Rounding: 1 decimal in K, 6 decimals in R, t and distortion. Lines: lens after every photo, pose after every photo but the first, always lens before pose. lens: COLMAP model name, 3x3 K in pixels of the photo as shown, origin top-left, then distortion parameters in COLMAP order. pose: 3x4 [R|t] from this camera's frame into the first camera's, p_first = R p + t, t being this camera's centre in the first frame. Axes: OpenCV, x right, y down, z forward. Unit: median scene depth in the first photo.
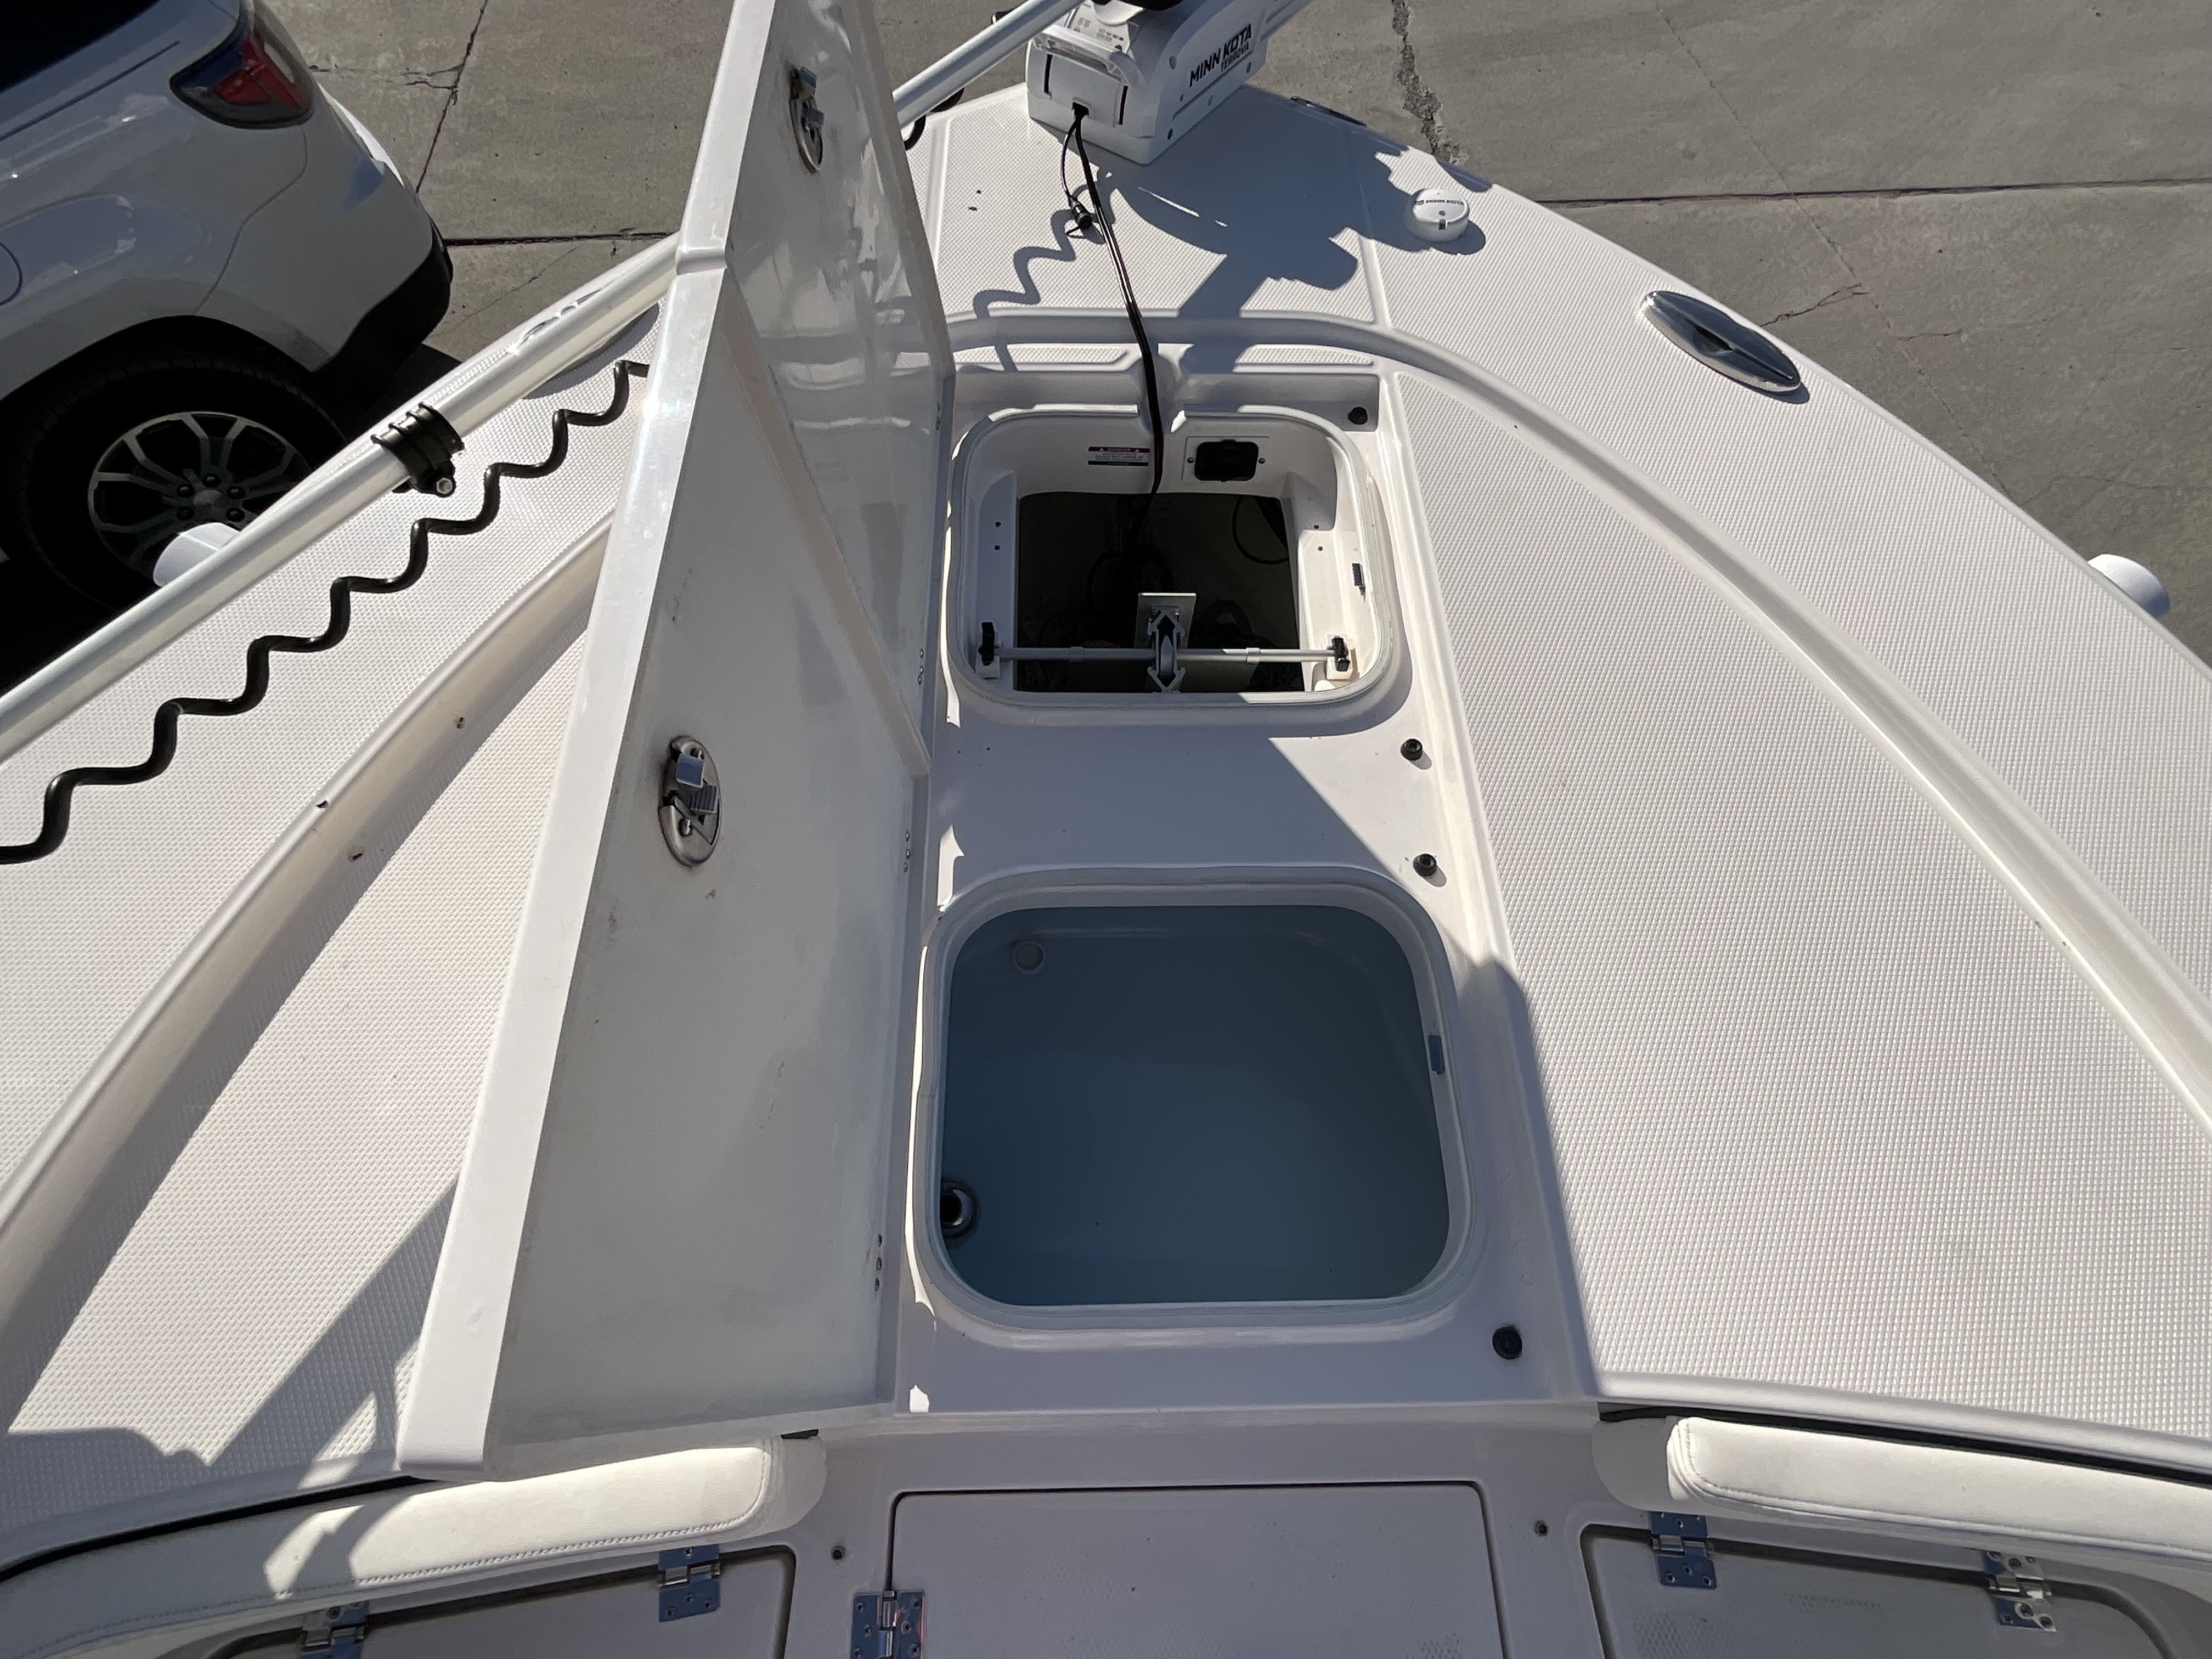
lens RADIAL K [[1084.3, 0, 1104.0], [0, 1084.3, 825.7], [0, 0, 1]] dist [0.003604, 0.000377]
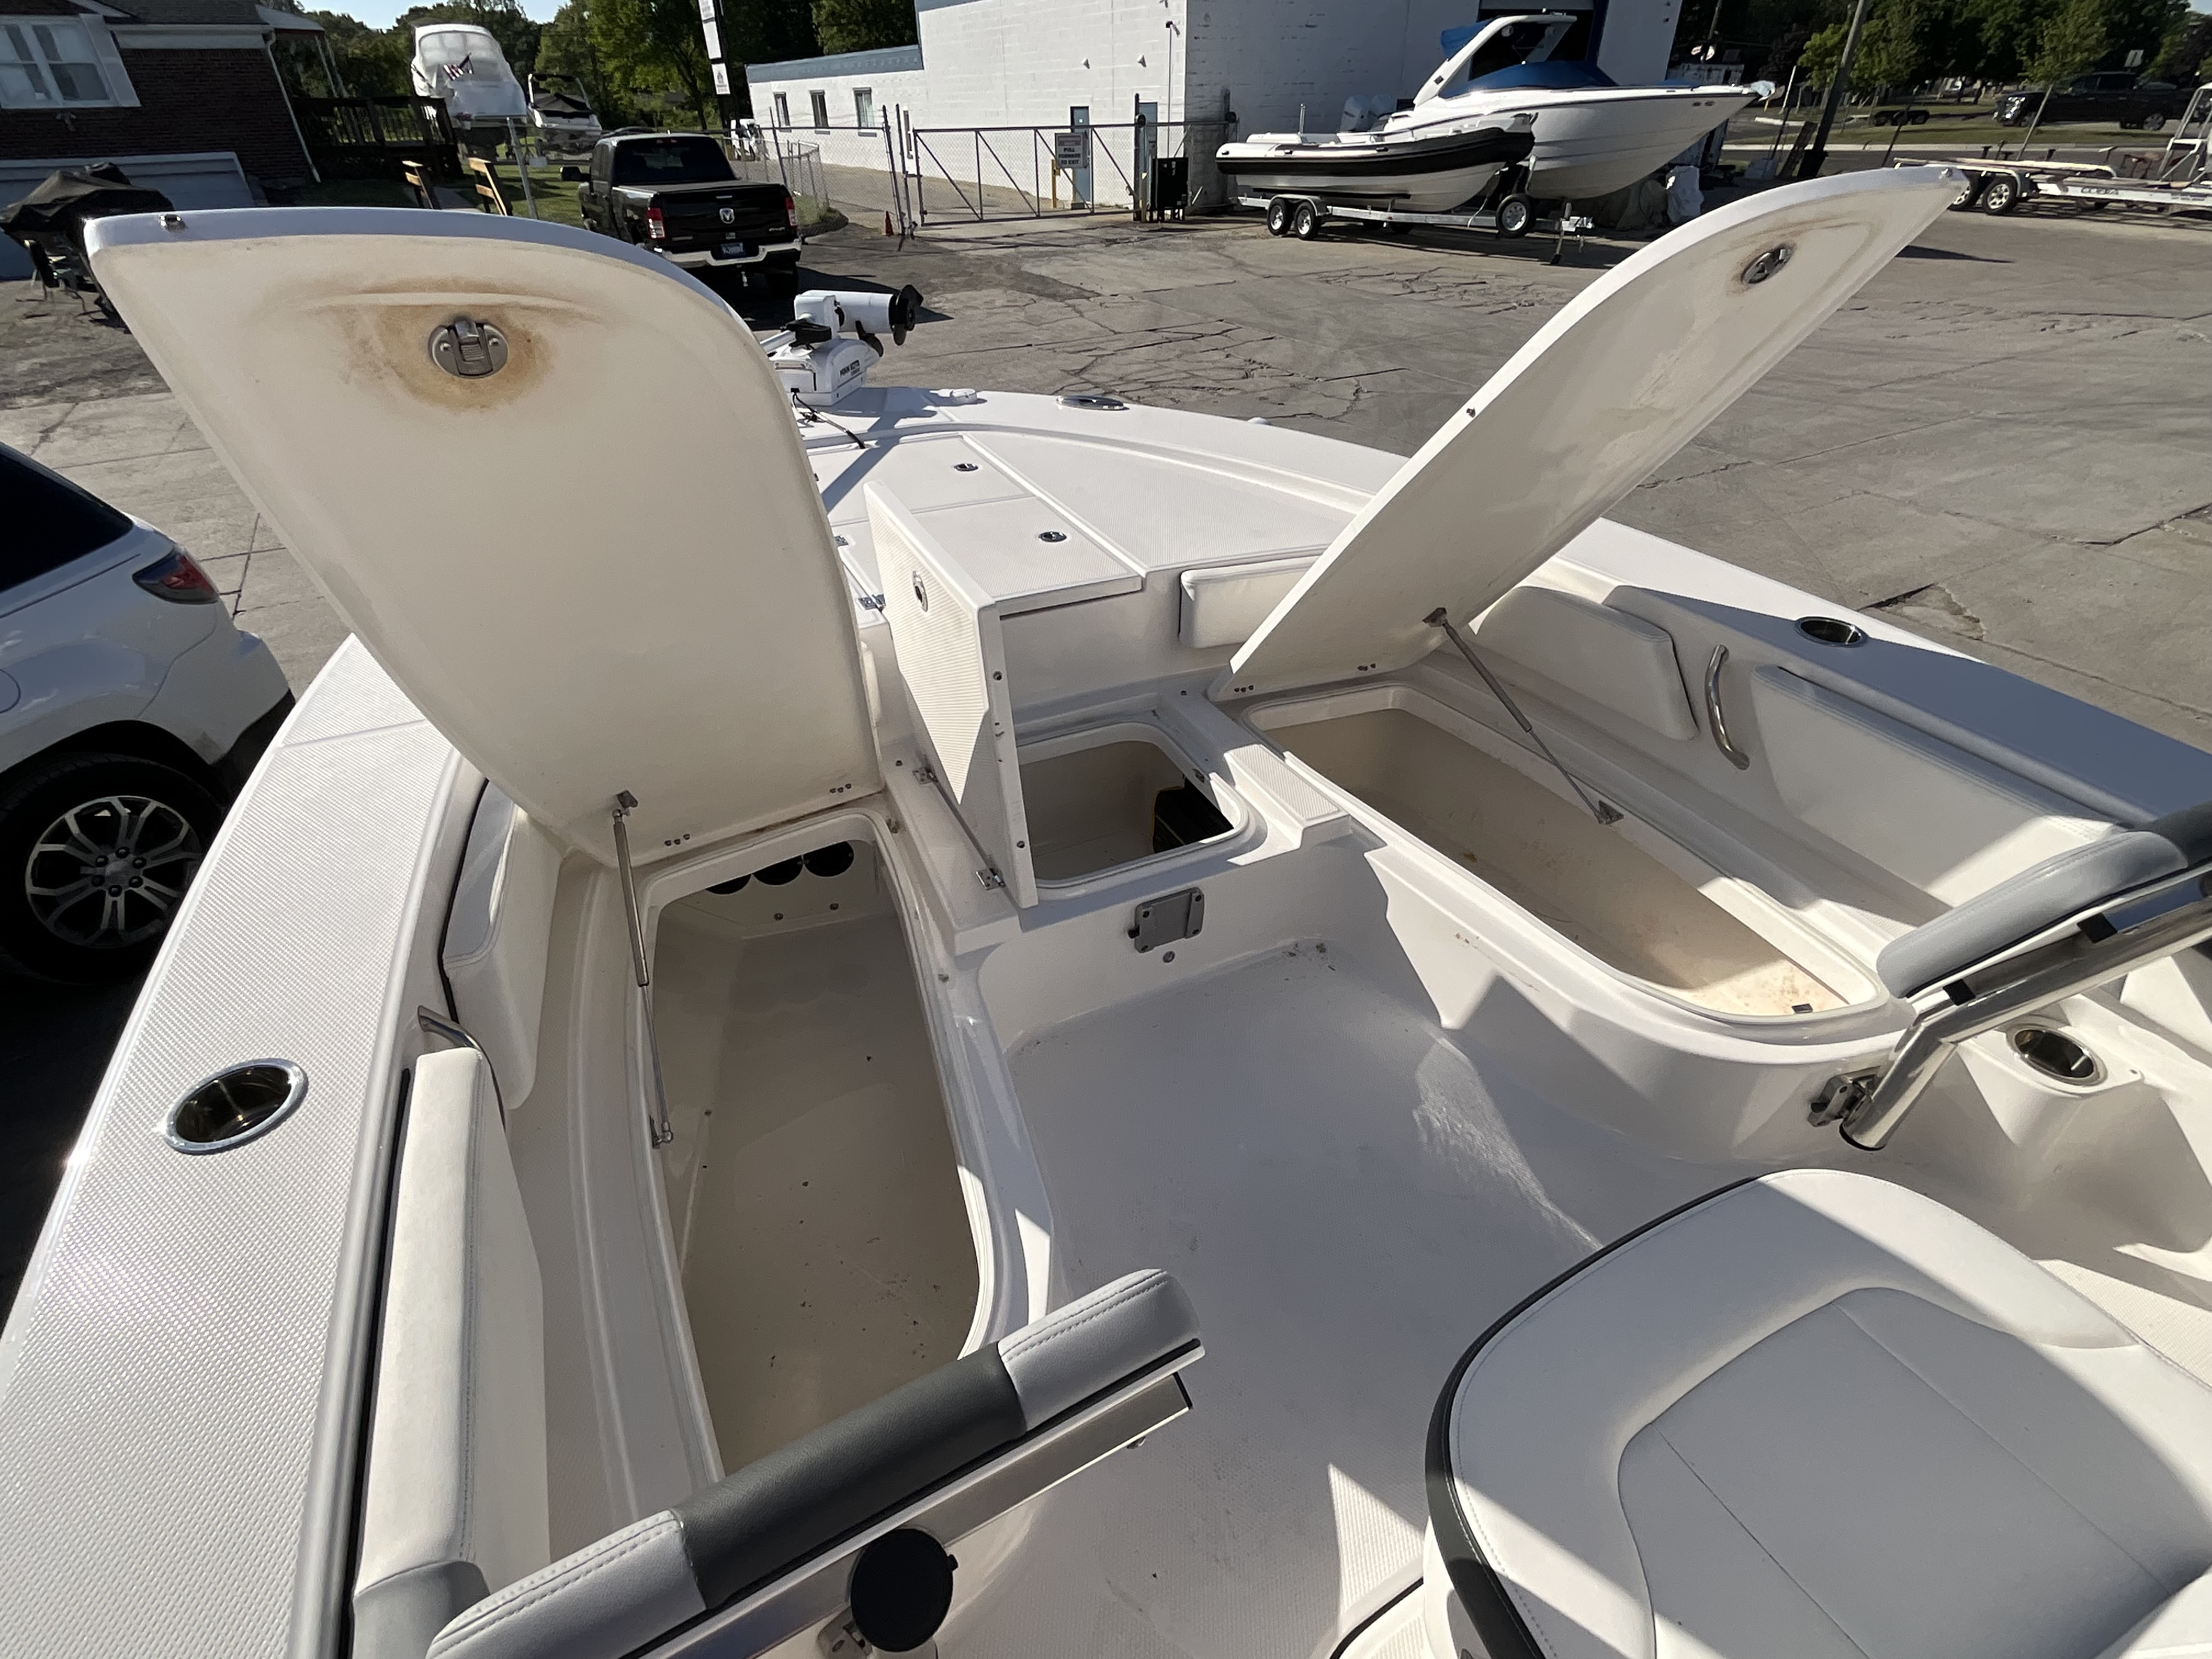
lens RADIAL K [[1084.3, 0, 1110.0], [0, 1084.3, 831.4], [0, 0, 1]] dist [0.003604, 0.000377]
pose [[0.905621, -0.266154, 0.330172, -0.396325], [0.386068, 0.839599, -0.382132, 1.144154], [-0.175506, 0.473535, 0.863112, -0.572304]]
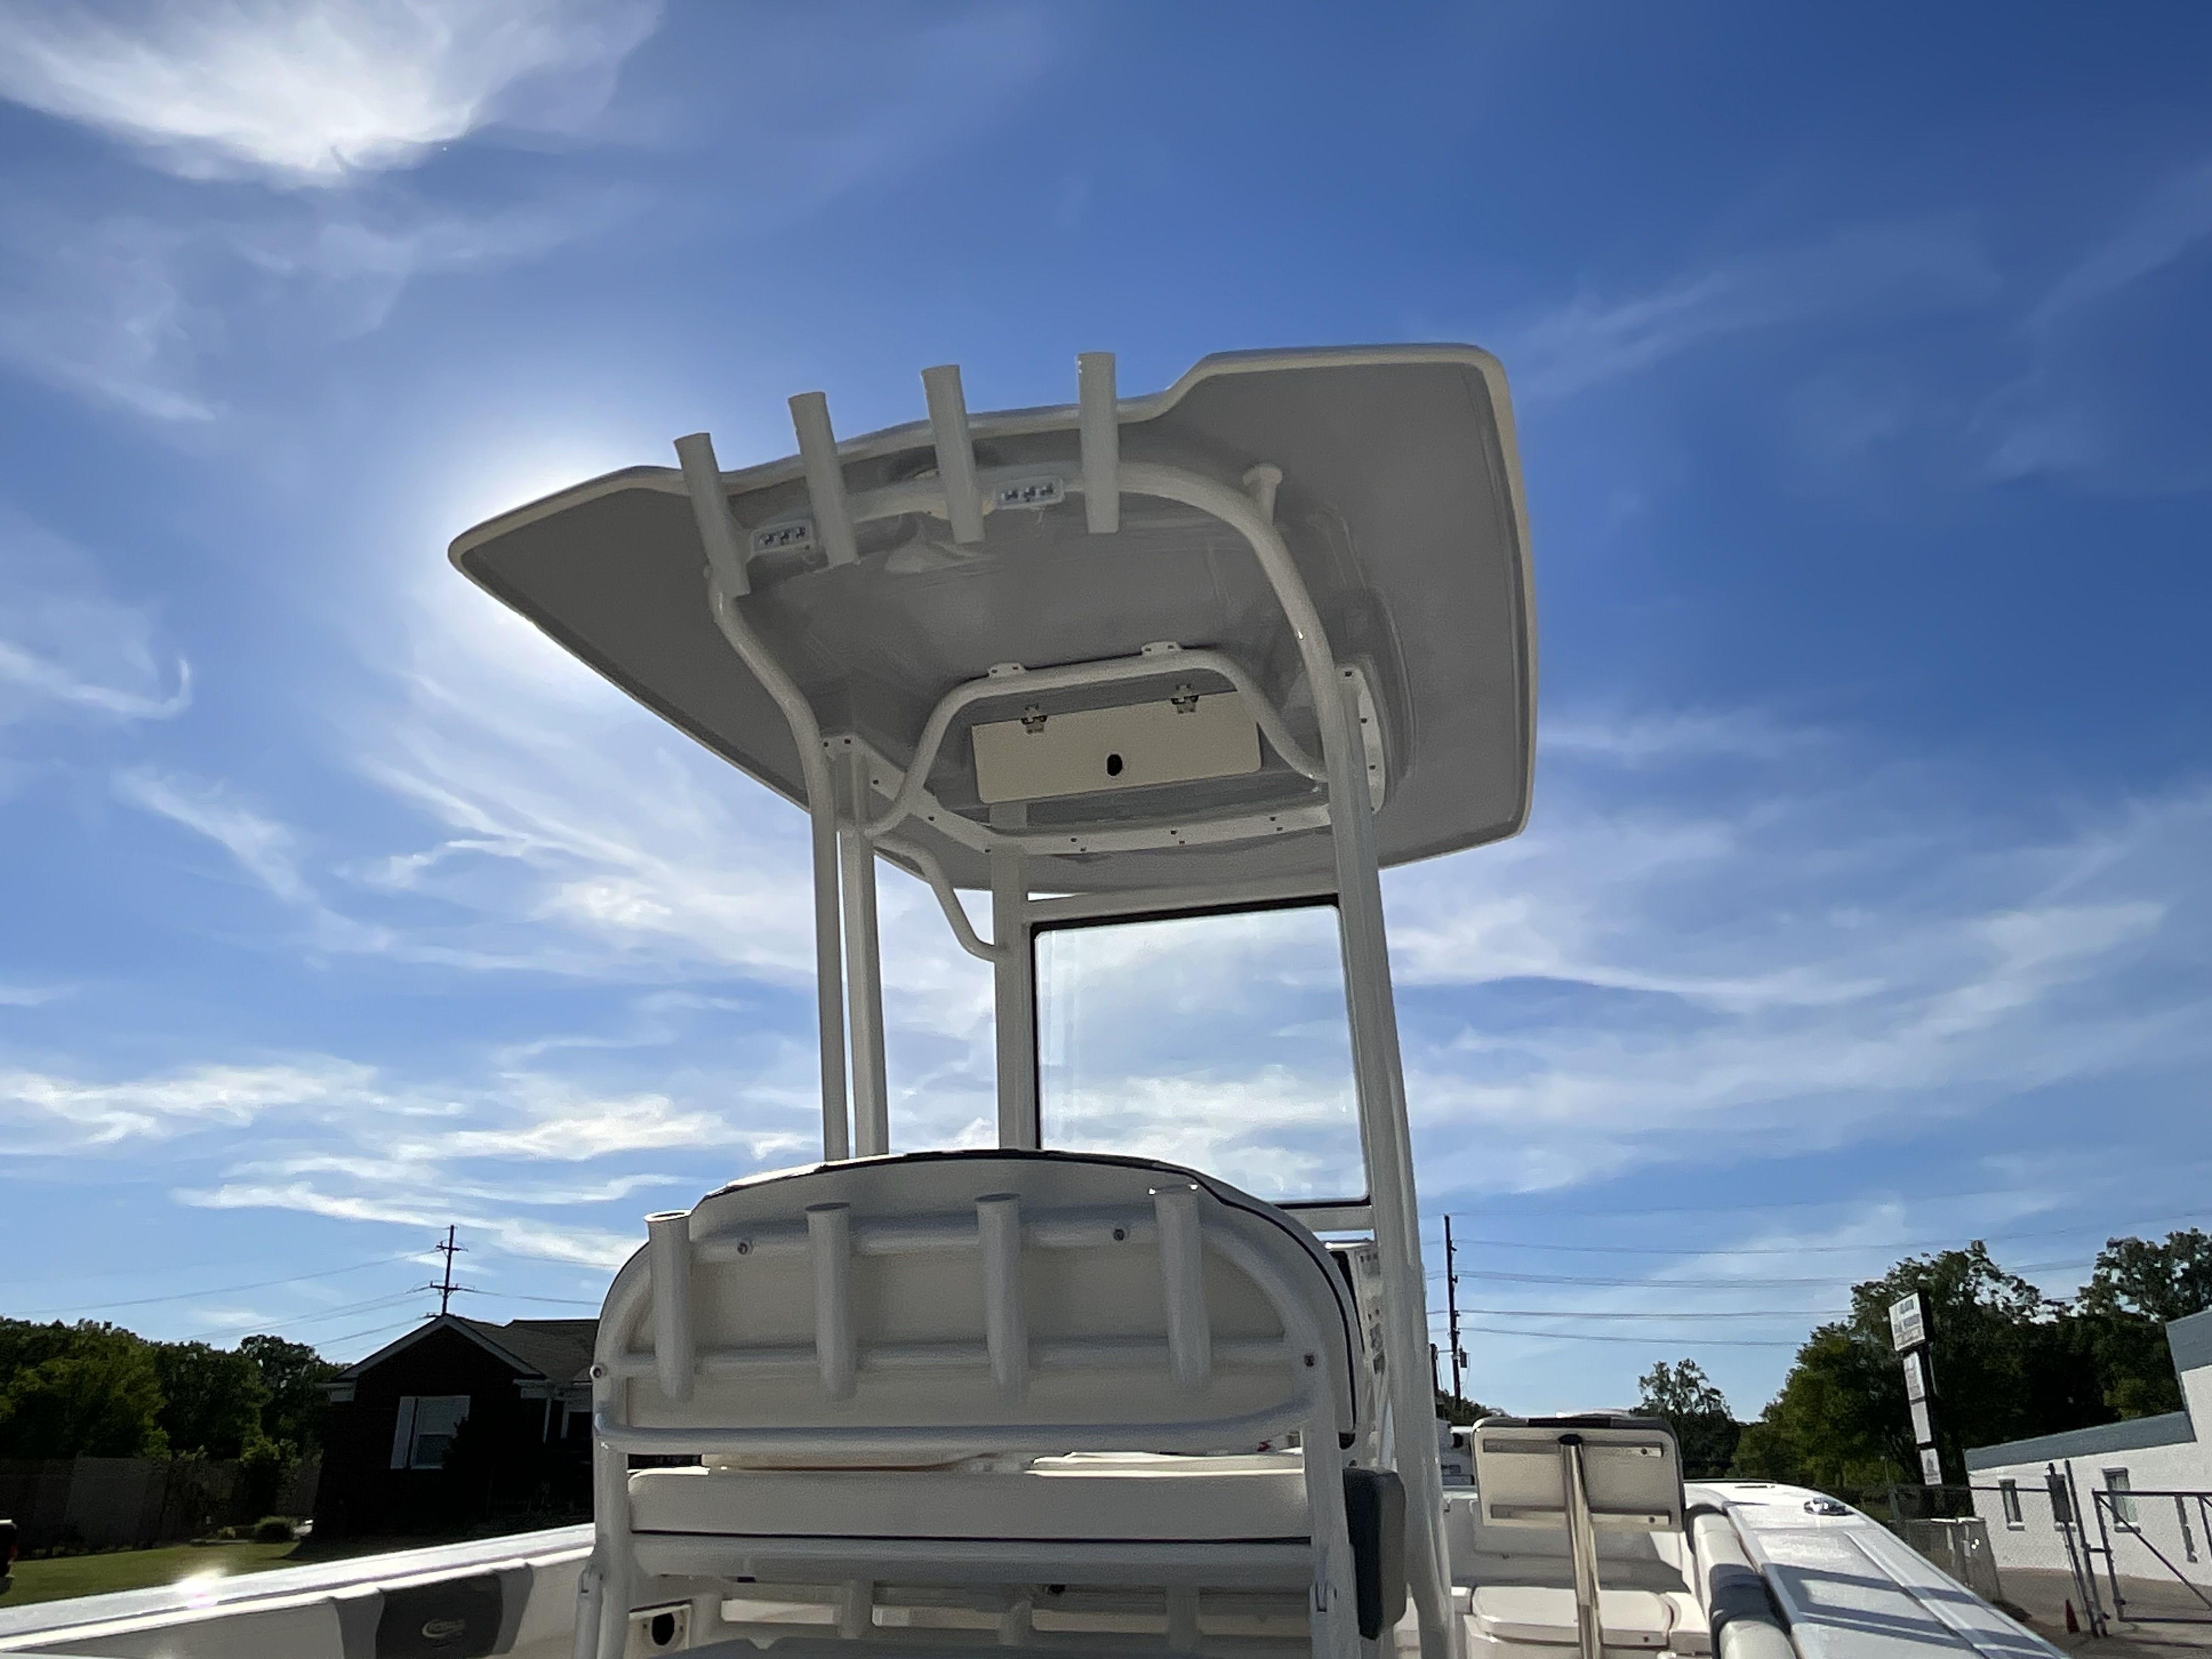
lens RADIAL K [[1682.6, 0, 1084.5], [0, 1682.6, 821.3], [0, 0, 1]] dist [-0.015247, 0.008820]
pose [[0.947090, -0.135821, -0.290816, 0.758412], [-0.274239, 0.128368, -0.953056, 3.781918], [0.166777, 0.982382, 0.084328, -1.336962]]
